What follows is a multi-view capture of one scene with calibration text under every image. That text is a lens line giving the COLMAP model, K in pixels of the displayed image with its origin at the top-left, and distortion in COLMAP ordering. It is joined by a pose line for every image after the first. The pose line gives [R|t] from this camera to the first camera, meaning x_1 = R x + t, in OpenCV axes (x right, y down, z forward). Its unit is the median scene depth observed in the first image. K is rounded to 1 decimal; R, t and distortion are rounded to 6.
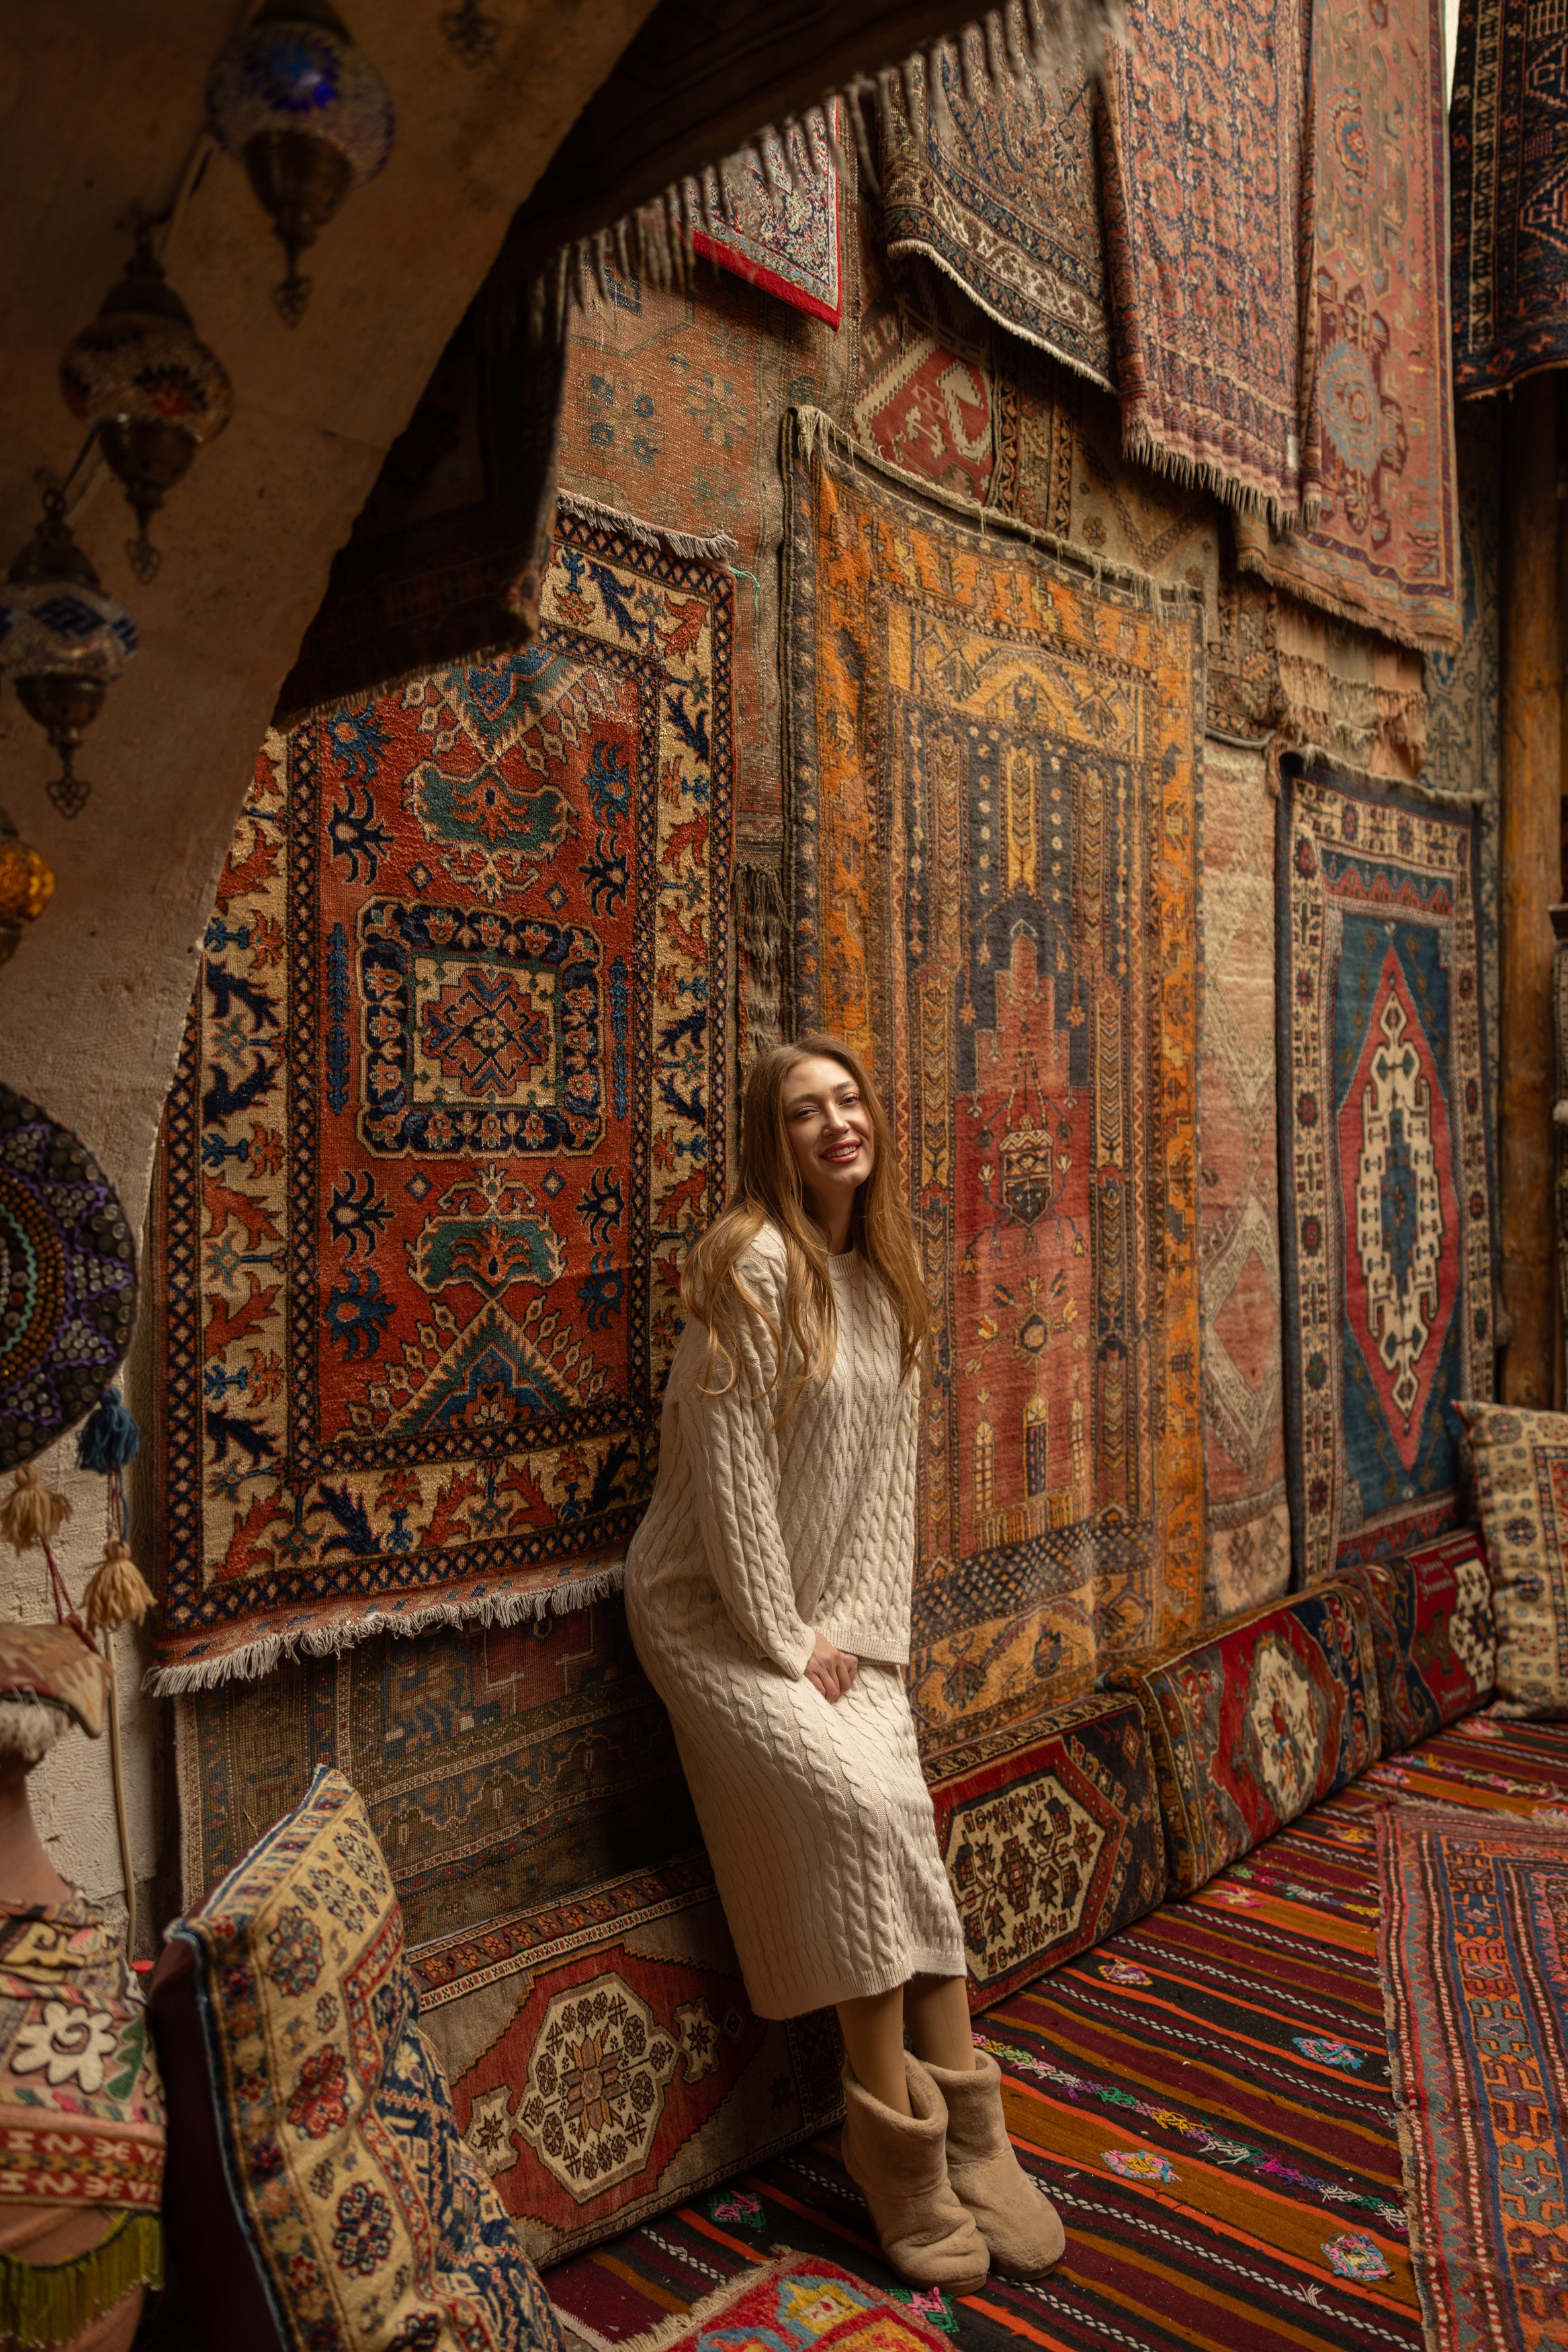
lens RADIAL K [[1859.9, 0, 780.5], [0, 1859.9, 1171.7], [0, 0, 1]] dist [-0.010027, -0.005194]
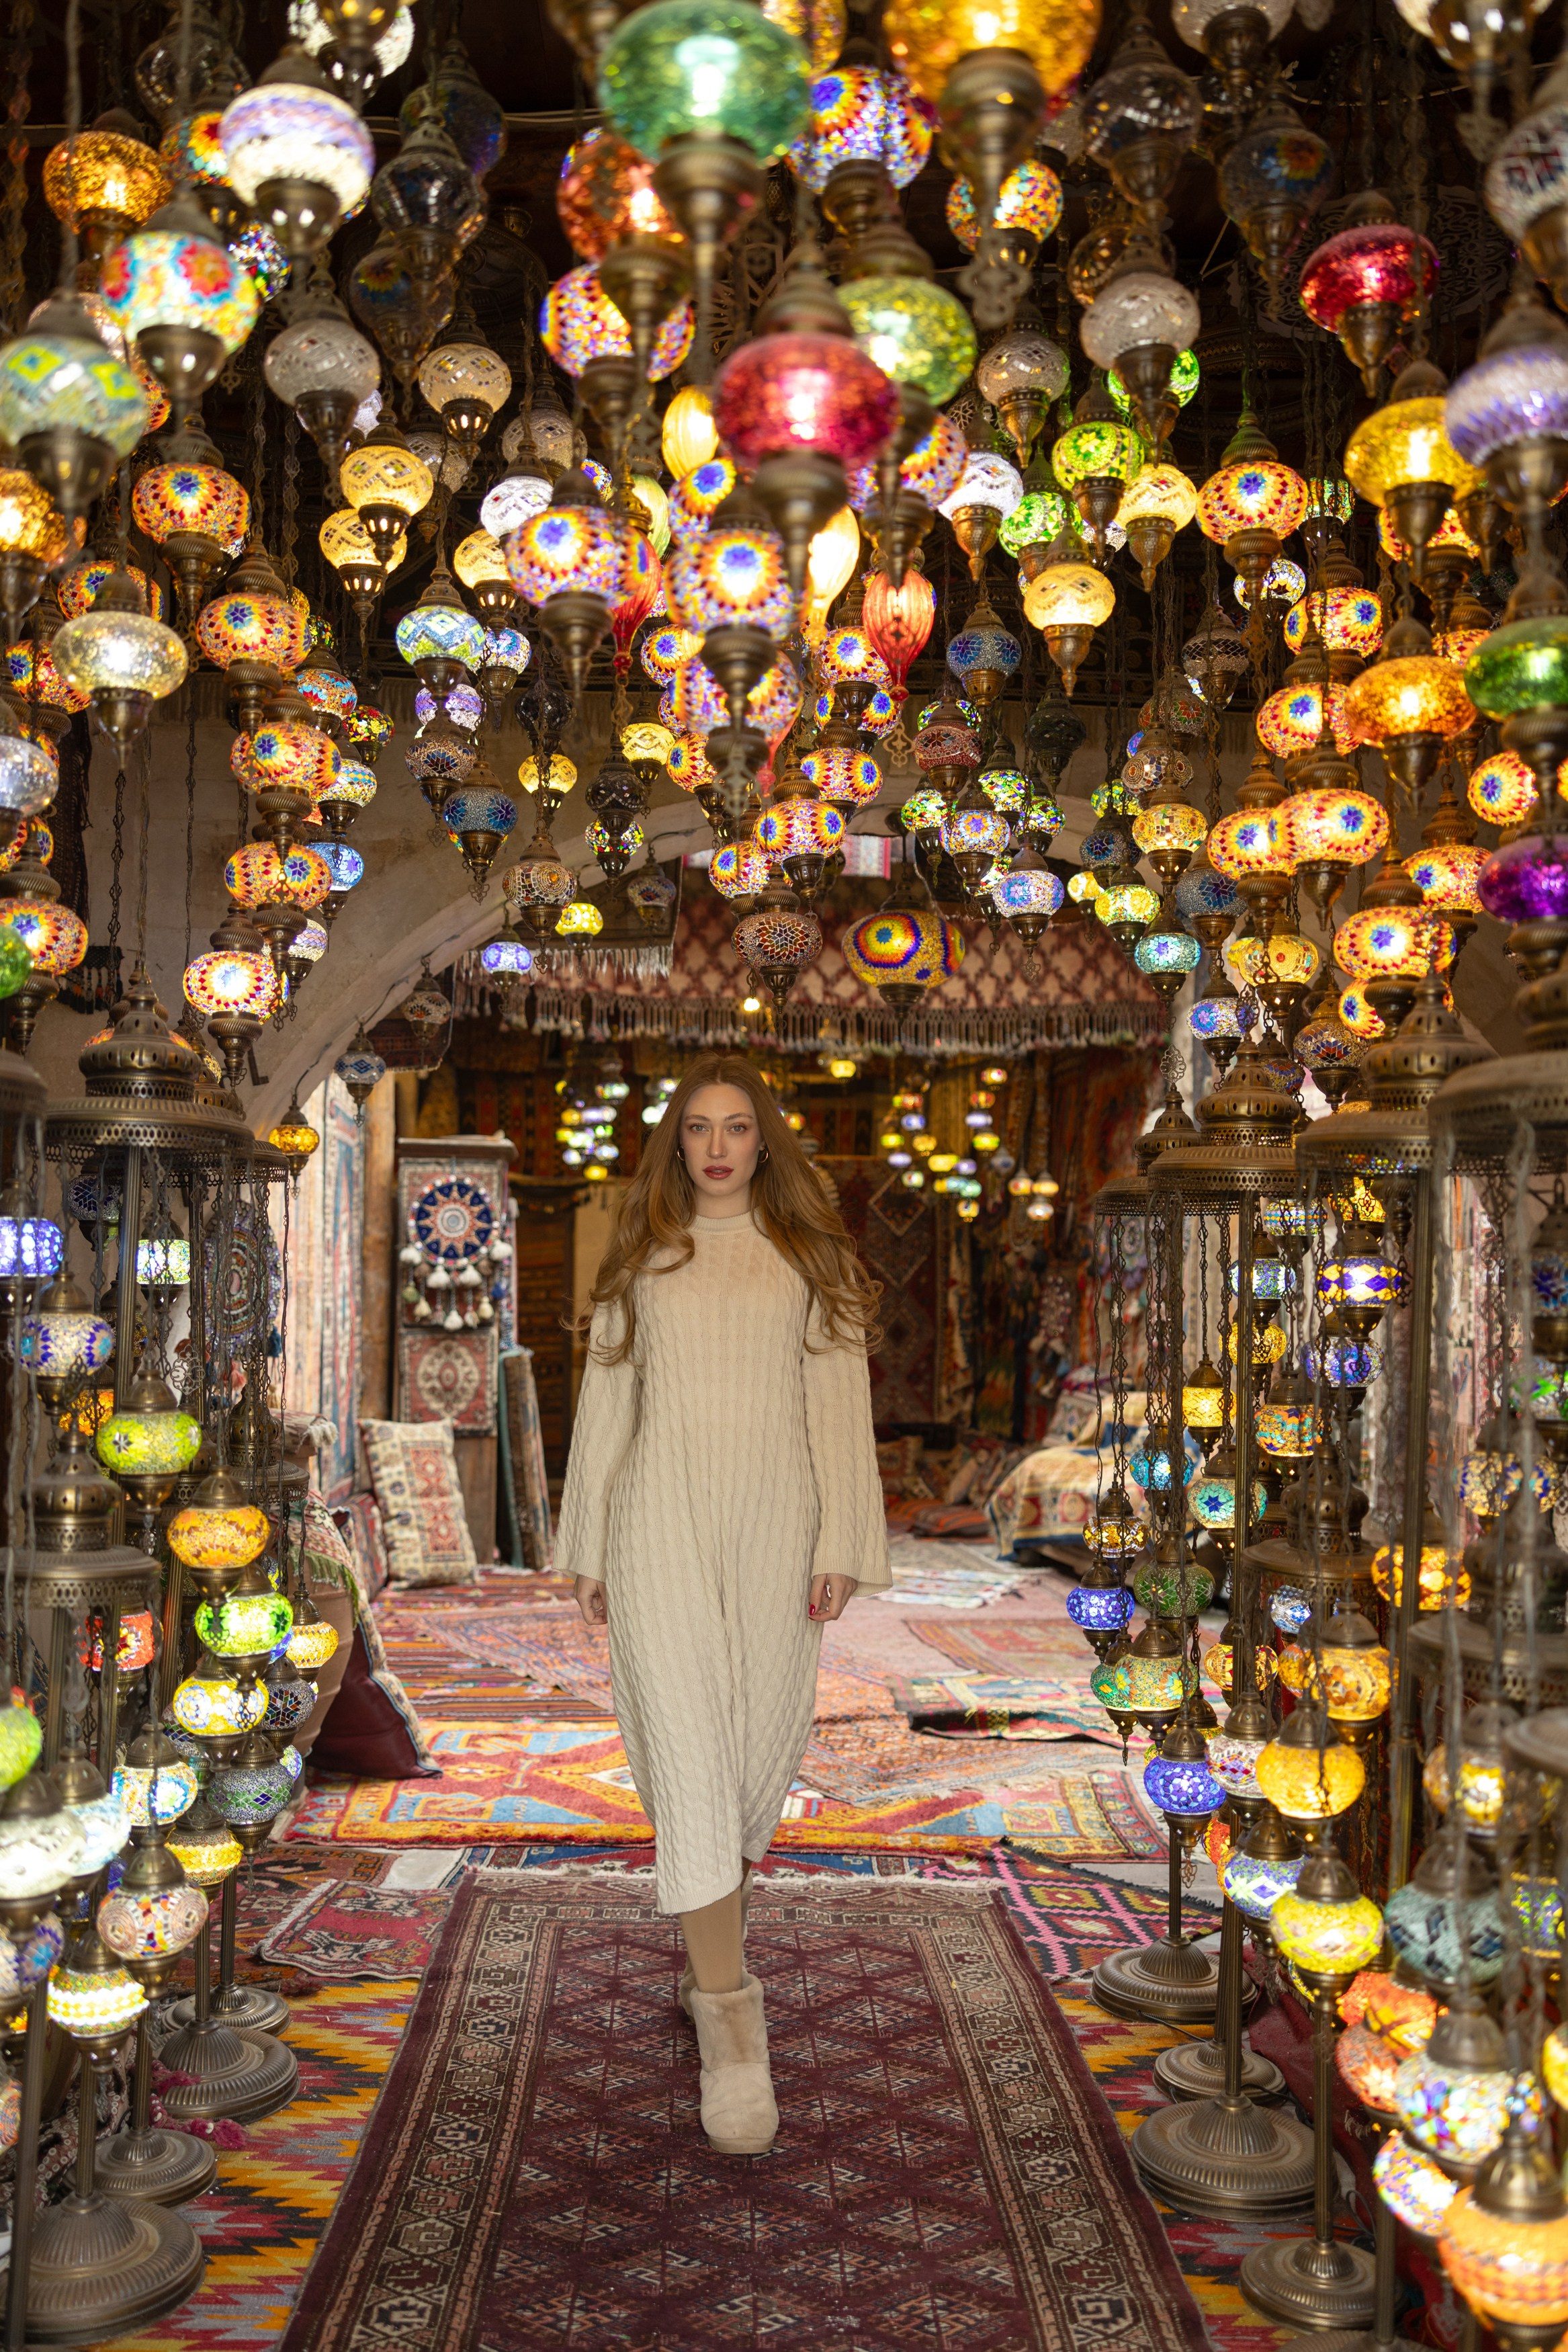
lens RADIAL K [[1969.2, 0, 782.3], [0, 1969.2, 1173.2], [0, 0, 1]] dist [0.008881, 0.003018]
pose [[0.715608, 0.012992, 0.698381, -0.989575], [0.007130, 0.999639, -0.025902, -0.088838], [-0.698466, 0.023515, 0.715257, -0.939287]]
